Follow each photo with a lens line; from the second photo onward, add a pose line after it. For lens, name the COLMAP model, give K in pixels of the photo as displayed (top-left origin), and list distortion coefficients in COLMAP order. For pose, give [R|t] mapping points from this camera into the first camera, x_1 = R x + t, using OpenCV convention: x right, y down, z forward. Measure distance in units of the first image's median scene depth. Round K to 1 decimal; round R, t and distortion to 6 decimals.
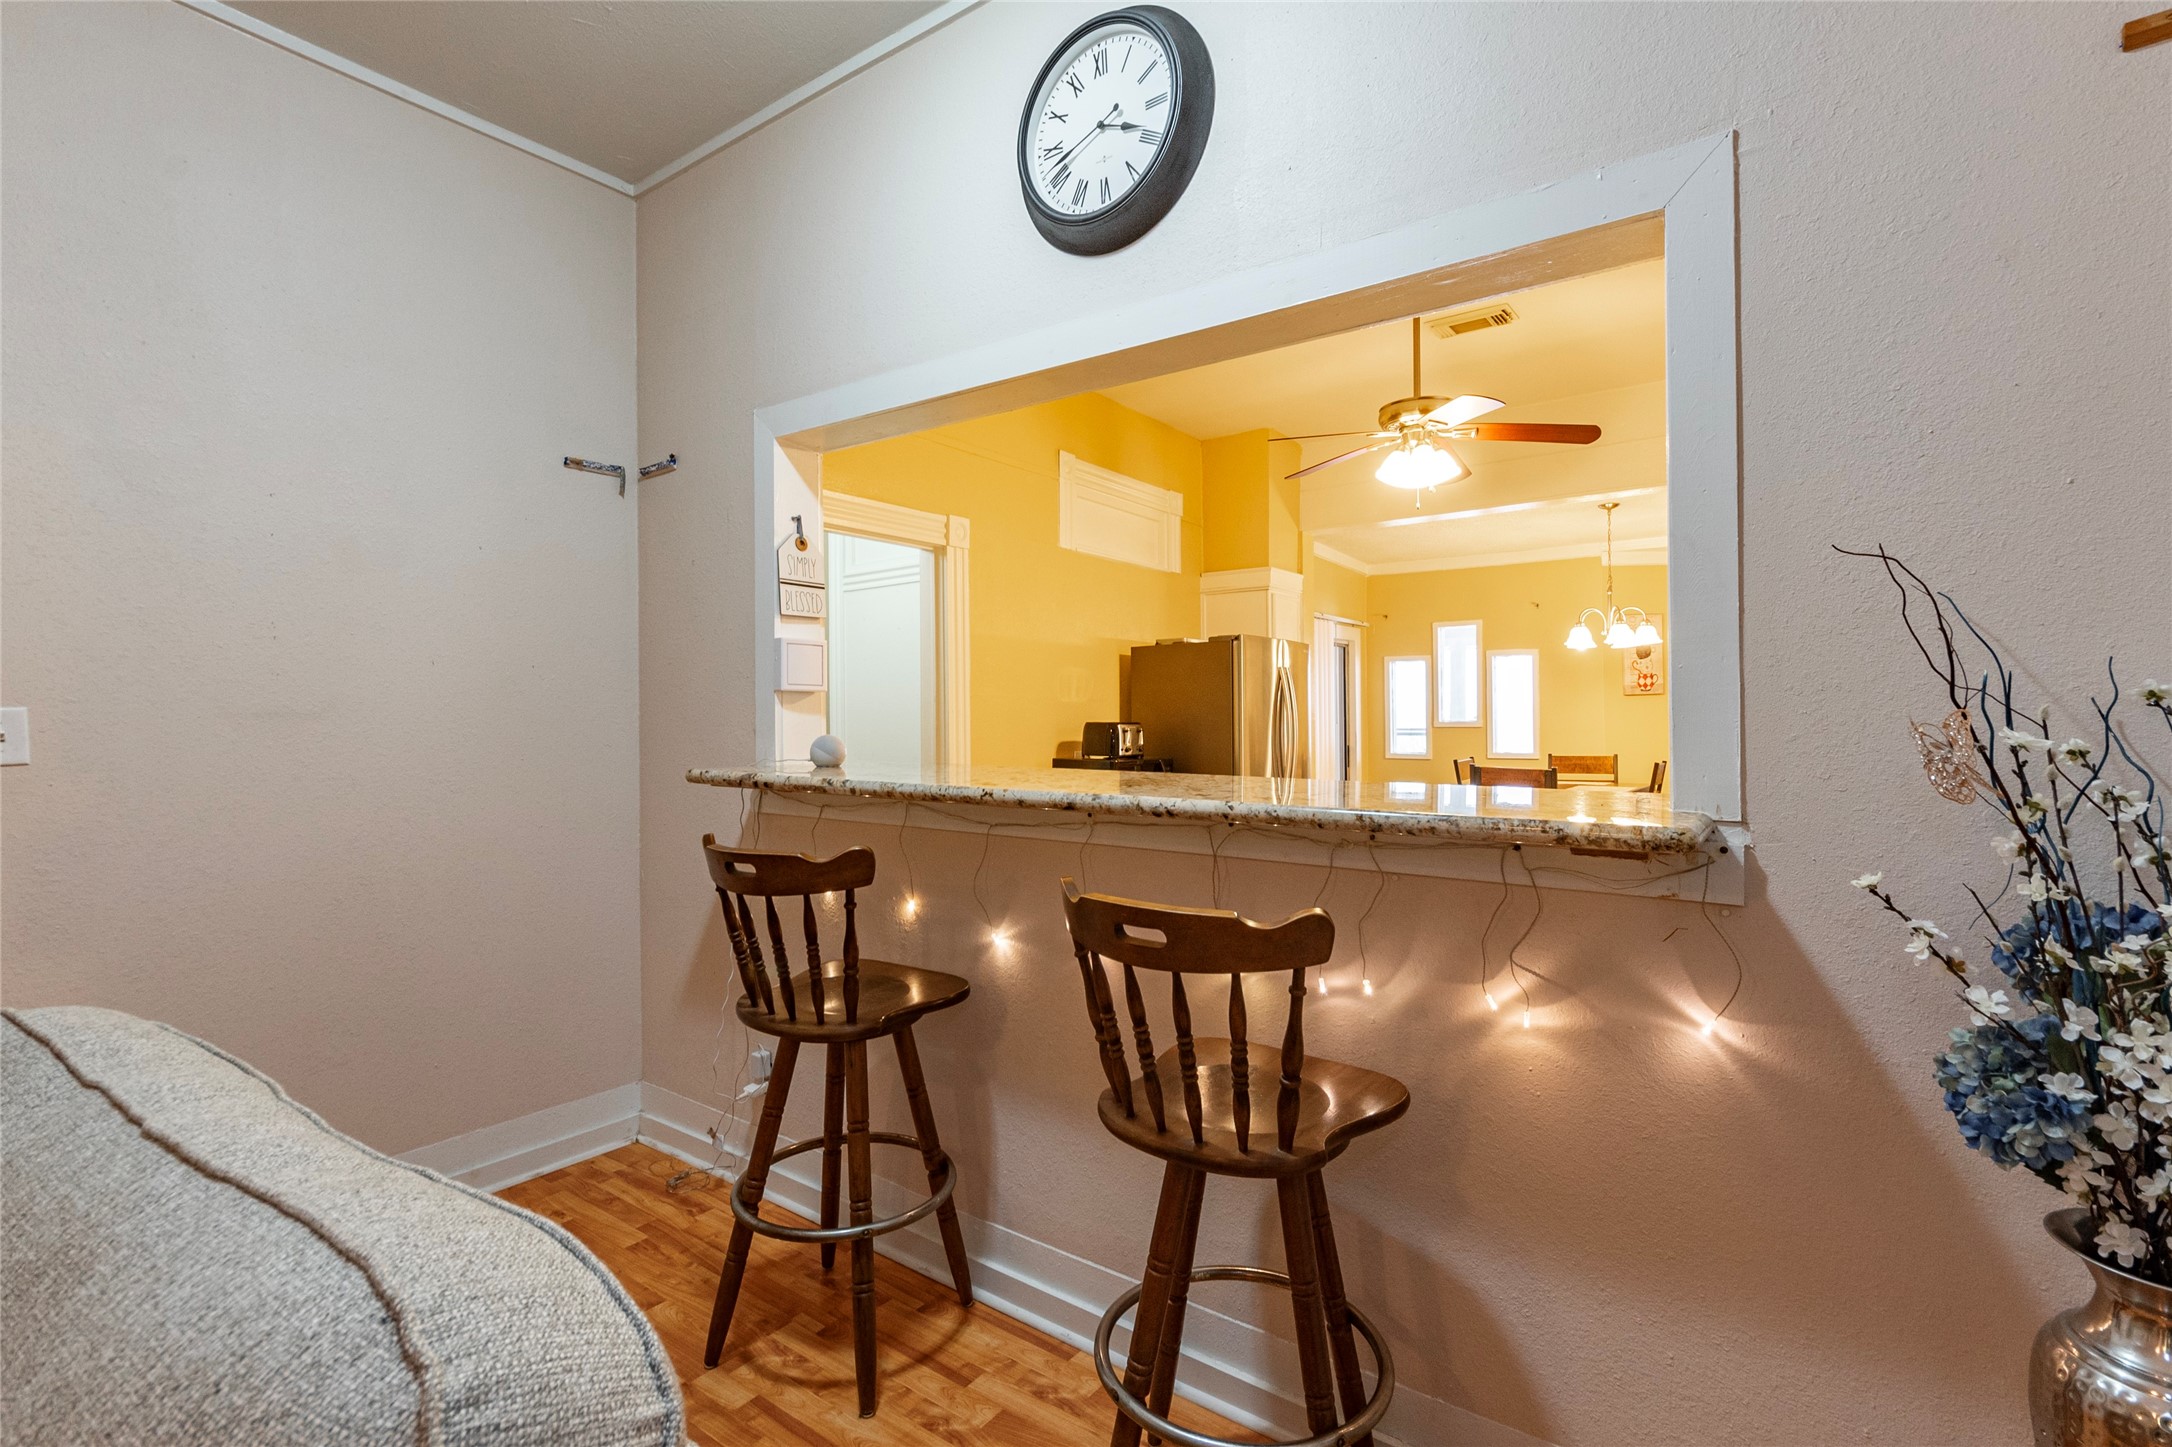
lens RADIAL K [[998.8, 0, 1108.4], [0, 998.8, 713.3], [0, 0, 1]] dist [0.009086, -0.001641]
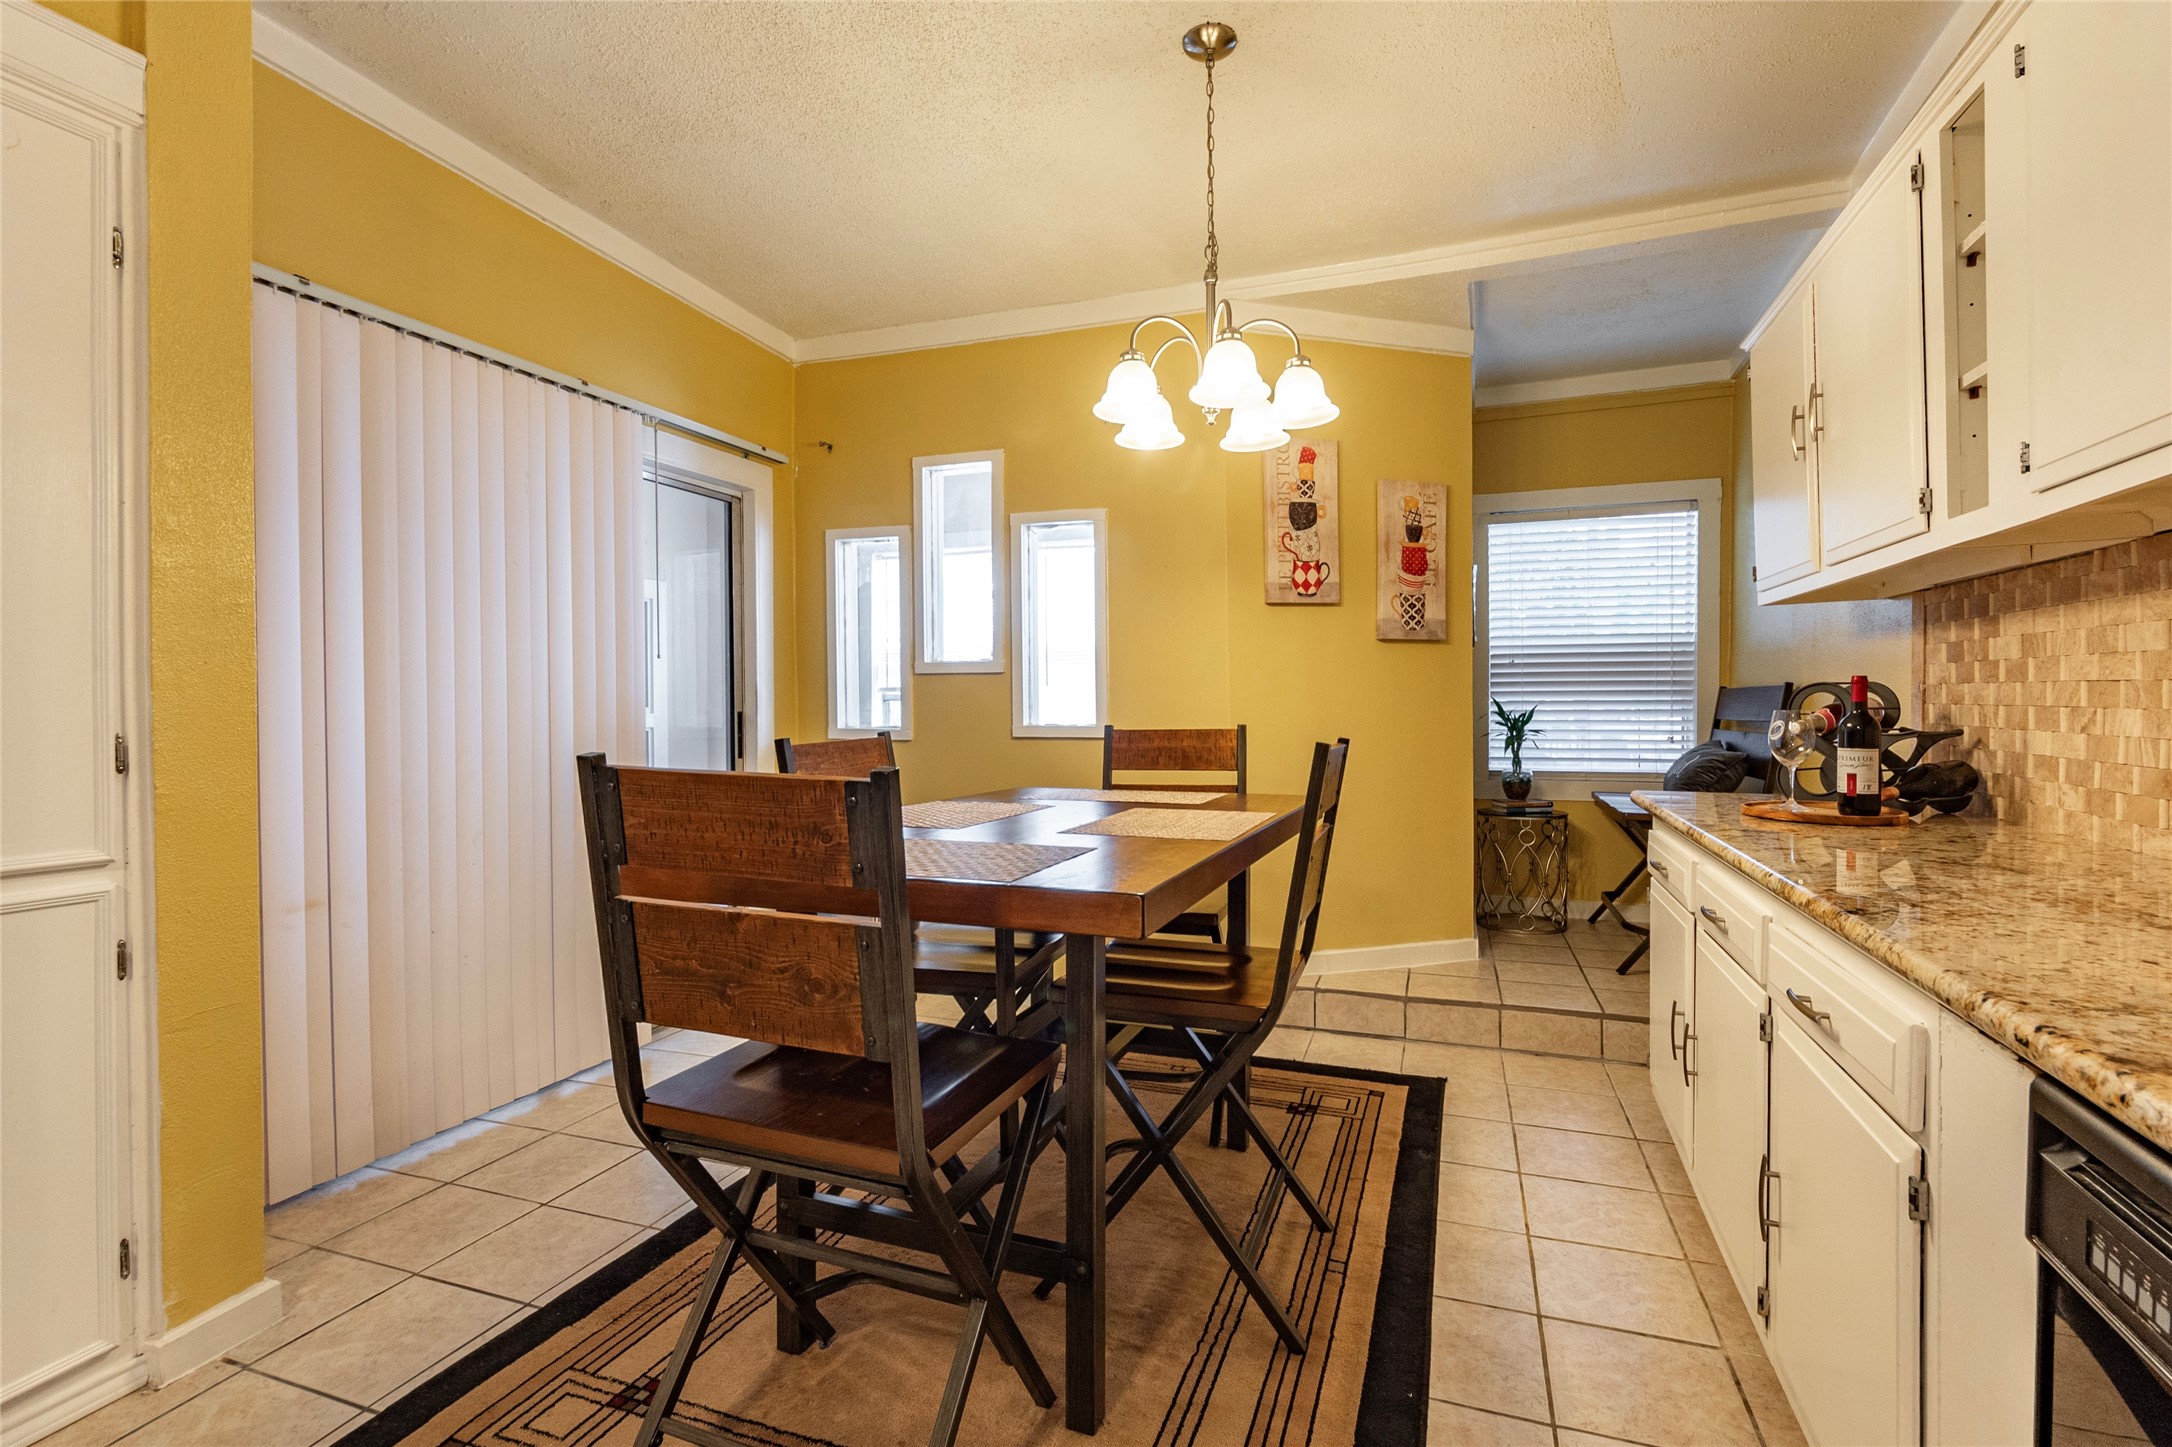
lens RADIAL K [[998.8, 0, 1108.4], [0, 998.8, 713.3], [0, 0, 1]] dist [0.009086, -0.001641]
pose [[0.962251, 0.000062, 0.272165, 0.313258], [-0.004195, 0.999885, 0.014604, 0.027547], [-0.272133, -0.015194, 0.962140, 0.561375]]
